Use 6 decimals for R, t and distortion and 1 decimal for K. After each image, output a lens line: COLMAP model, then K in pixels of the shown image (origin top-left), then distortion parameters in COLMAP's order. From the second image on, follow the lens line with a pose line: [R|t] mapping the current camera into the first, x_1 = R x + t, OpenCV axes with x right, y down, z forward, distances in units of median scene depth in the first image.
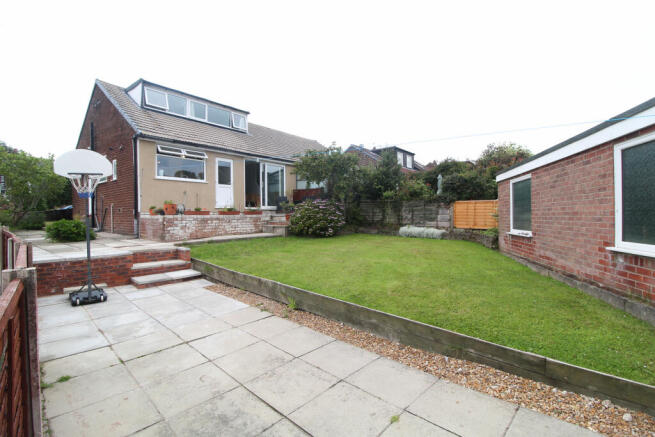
lens RADIAL K [[308.2, 0, 327.8], [0, 308.2, 217.0], [0, 0, 1]] dist [-0.001947, -0.000240]
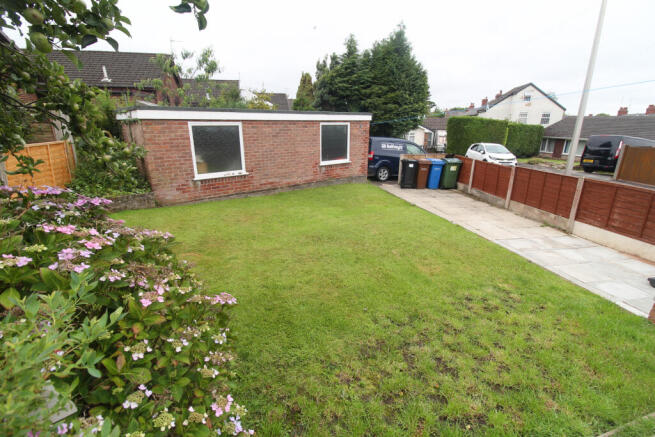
lens RADIAL K [[308.2, 0, 327.0], [0, 308.2, 217.9], [0, 0, 1]] dist [-0.001947, -0.000240]
pose [[-0.803884, -0.171156, 0.569628, -0.184770], [0.007268, 0.954804, 0.297147, -0.068146], [-0.594741, 0.243011, -0.766308, 0.883409]]
